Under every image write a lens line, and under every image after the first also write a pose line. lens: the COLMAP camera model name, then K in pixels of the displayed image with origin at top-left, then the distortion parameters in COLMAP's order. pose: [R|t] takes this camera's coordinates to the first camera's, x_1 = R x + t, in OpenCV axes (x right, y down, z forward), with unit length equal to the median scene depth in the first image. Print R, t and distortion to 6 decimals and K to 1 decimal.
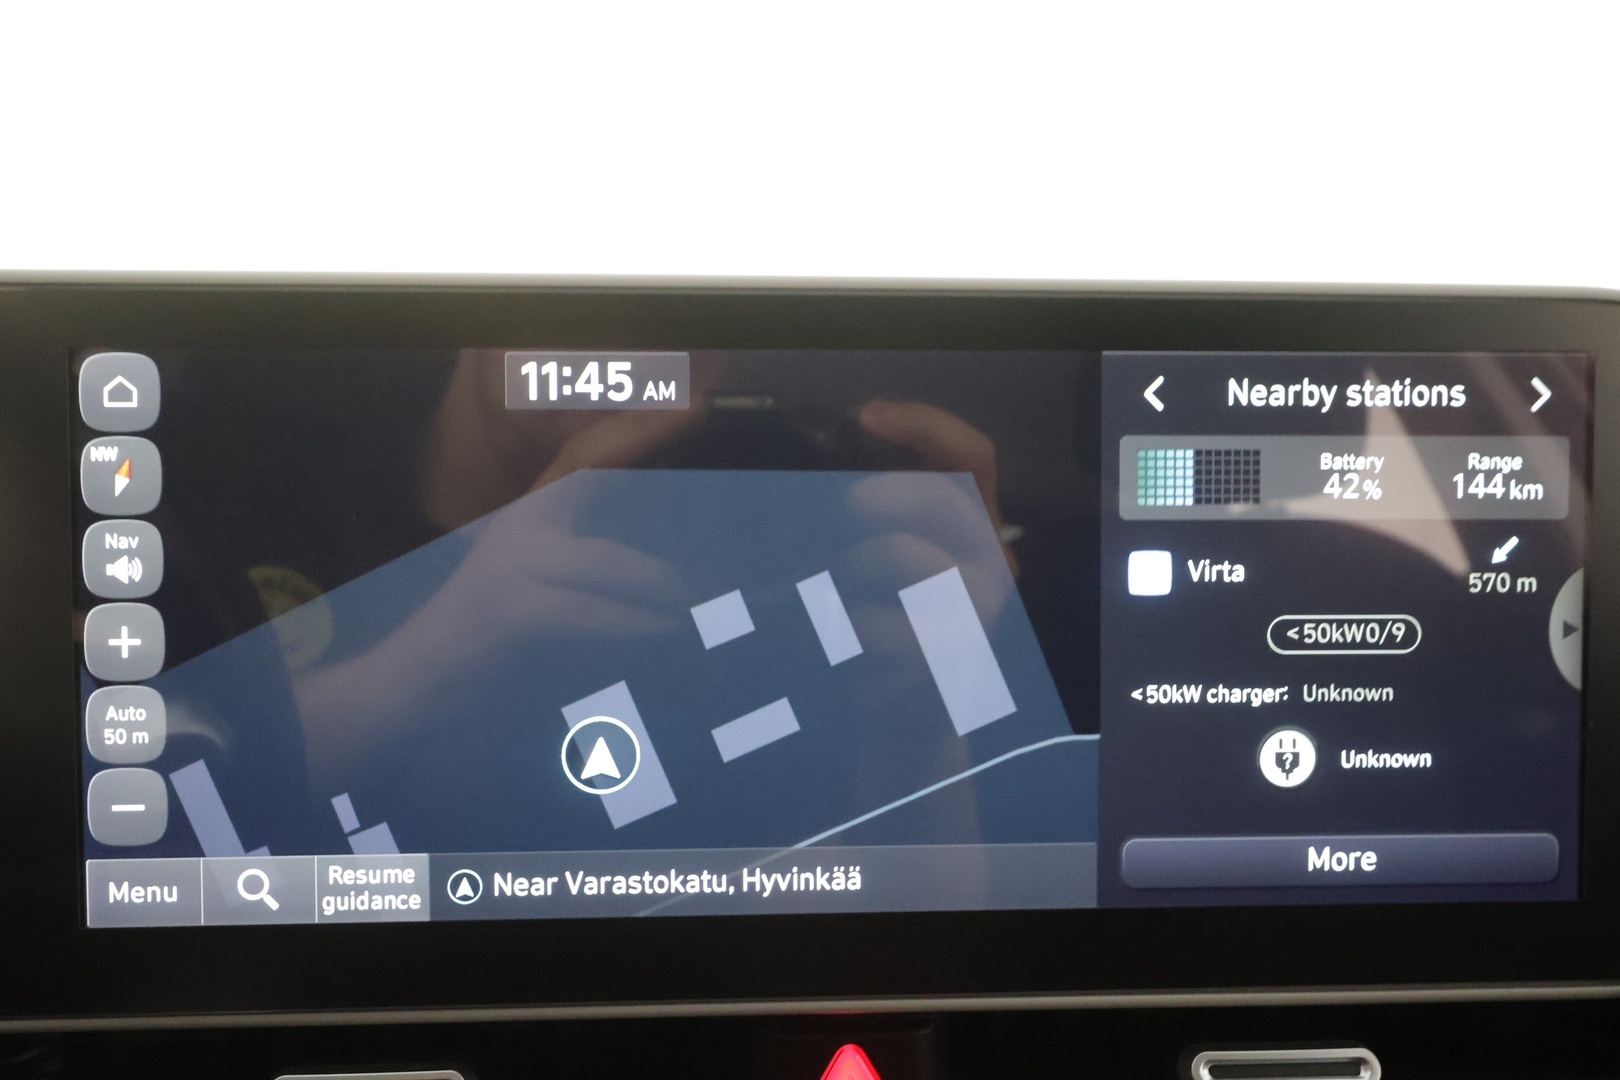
lens RADIAL K [[1357.0, 0, 813.6], [0, 1357.0, 465.9], [0, 0, 1]] dist [0.001844, 0.000825]
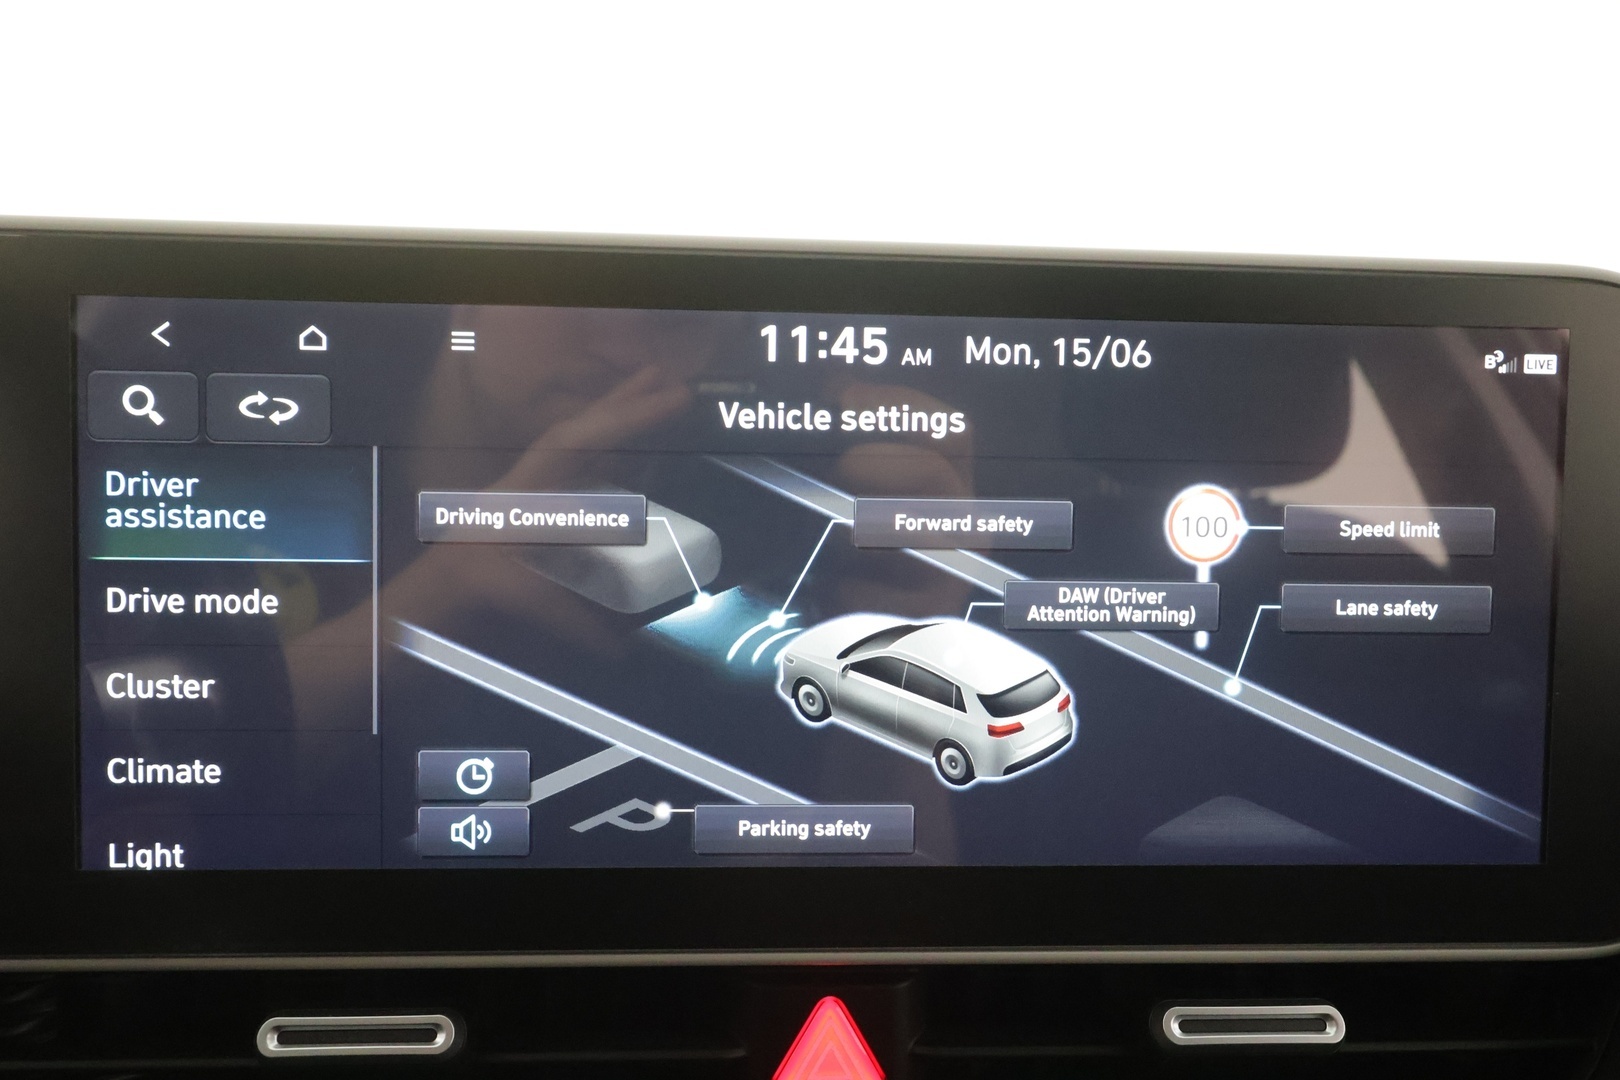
lens RADIAL K [[1341.8, 0, 793.3], [0, 1341.8, 444.0], [0, 0, 1]] dist [0.000851, 0.002415]
pose [[0.999663, 0.019100, 0.017570, -0.220424], [-0.019328, 0.999730, 0.012870, -0.000213], [-0.017319, -0.013205, 0.999763, -0.012957]]
